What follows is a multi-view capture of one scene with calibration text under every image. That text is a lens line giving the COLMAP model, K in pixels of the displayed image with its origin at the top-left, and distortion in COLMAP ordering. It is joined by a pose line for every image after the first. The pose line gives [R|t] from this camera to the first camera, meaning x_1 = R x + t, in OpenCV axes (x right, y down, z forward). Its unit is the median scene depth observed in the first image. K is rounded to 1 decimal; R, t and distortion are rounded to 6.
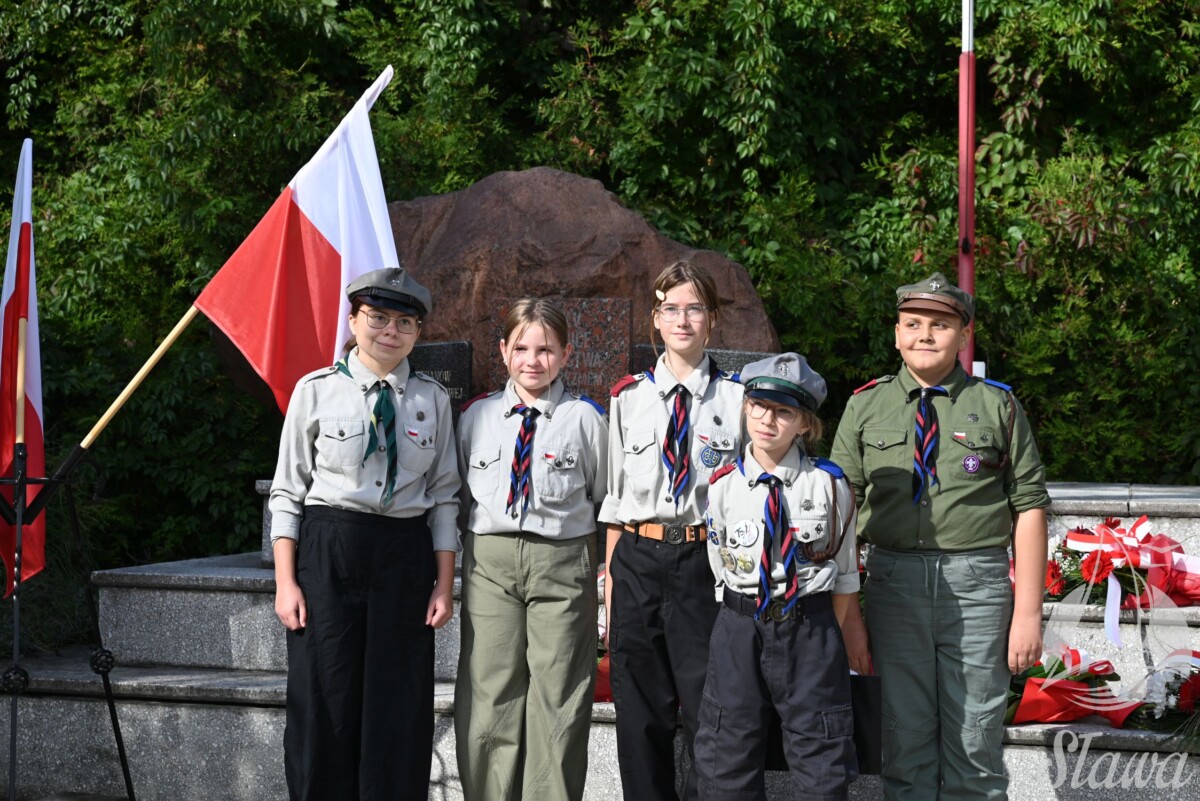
lens RADIAL K [[2107.6, 0, 599.3], [0, 2107.6, 399.8], [0, 0, 1]] dist [-0.009134, 0.000000]
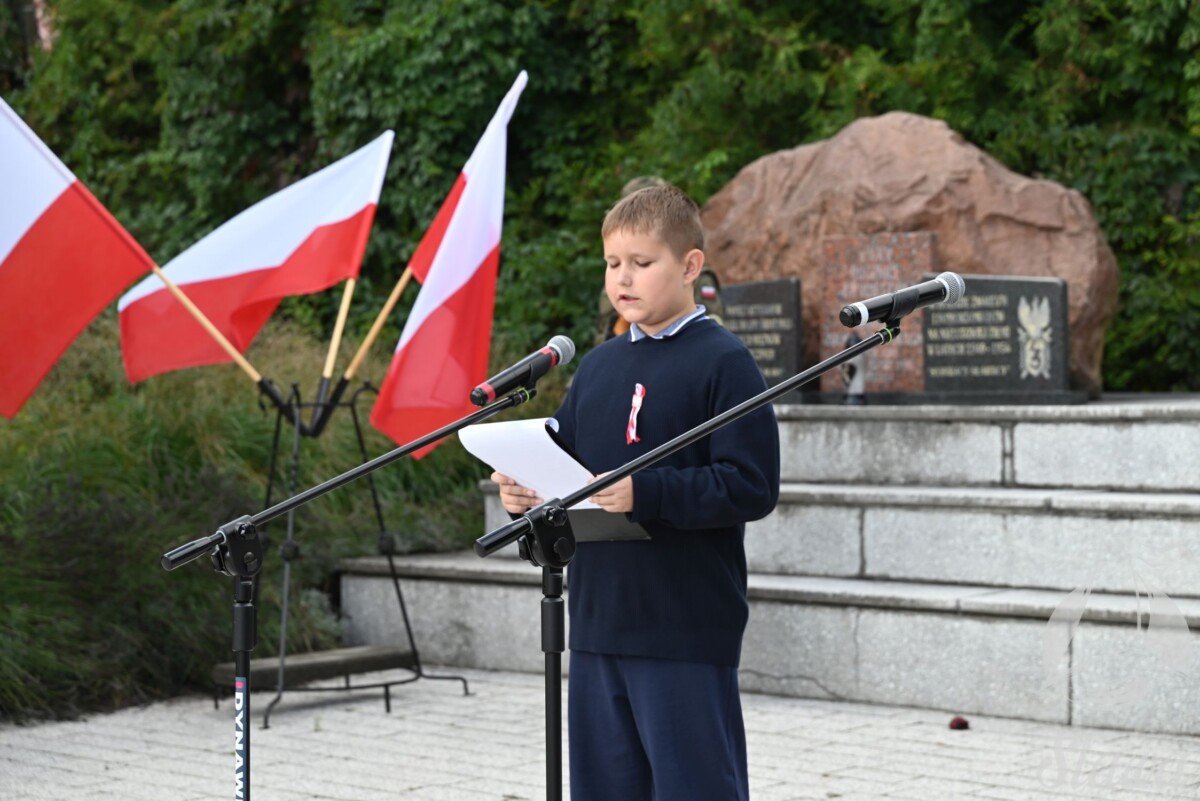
lens RADIAL K [[2491.1, 0, 621.8], [0, 2491.1, 400.6], [0, 0, 1]] dist [-0.008235, 0.000000]
pose [[0.902400, -0.019363, -0.430464, 0.317727], [0.030826, 0.999331, 0.019669, 0.006574], [0.429796, -0.031018, 0.902393, -0.181478]]
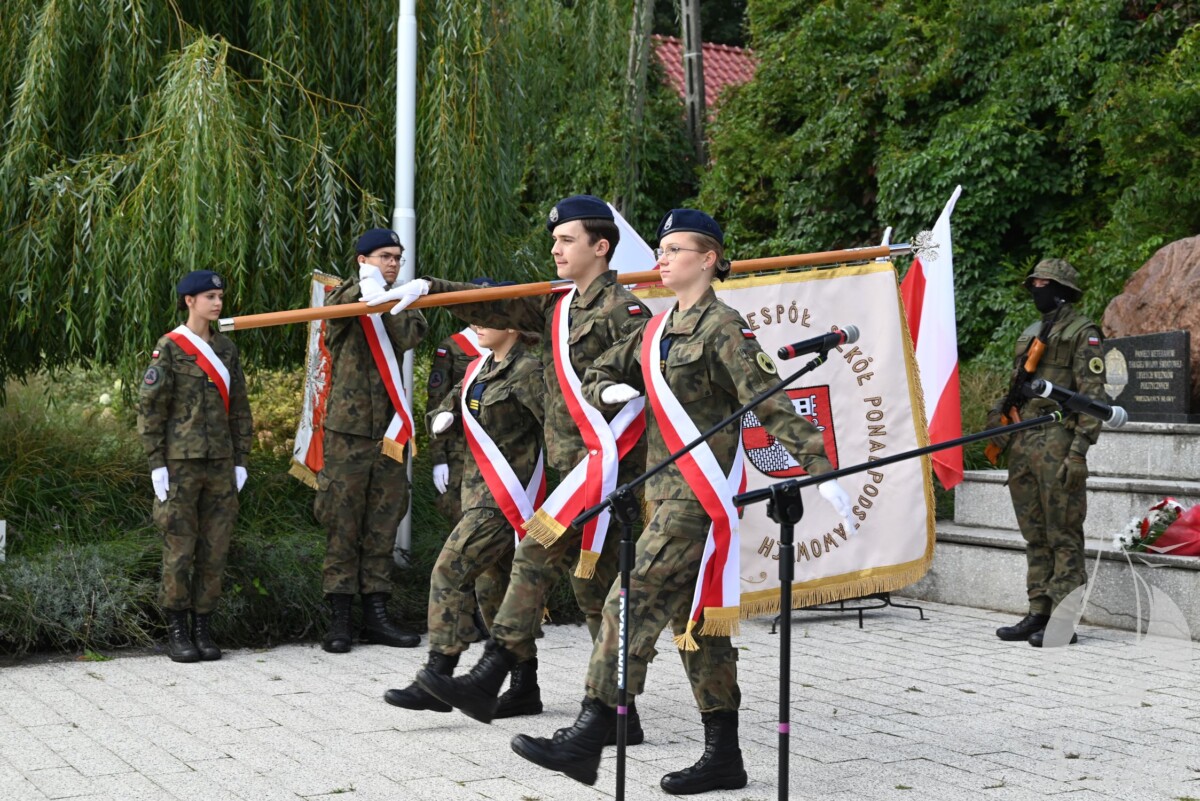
lens RADIAL K [[1757.8, 0, 592.3], [0, 1757.8, 390.7], [0, 0, 1]] dist [-0.009657, 0.000000]
pose [[0.719008, -0.007208, -0.694964, 0.386904], [0.012056, 0.999925, 0.002102, 0.006410], [0.694897, -0.009890, 0.719041, -0.169134]]
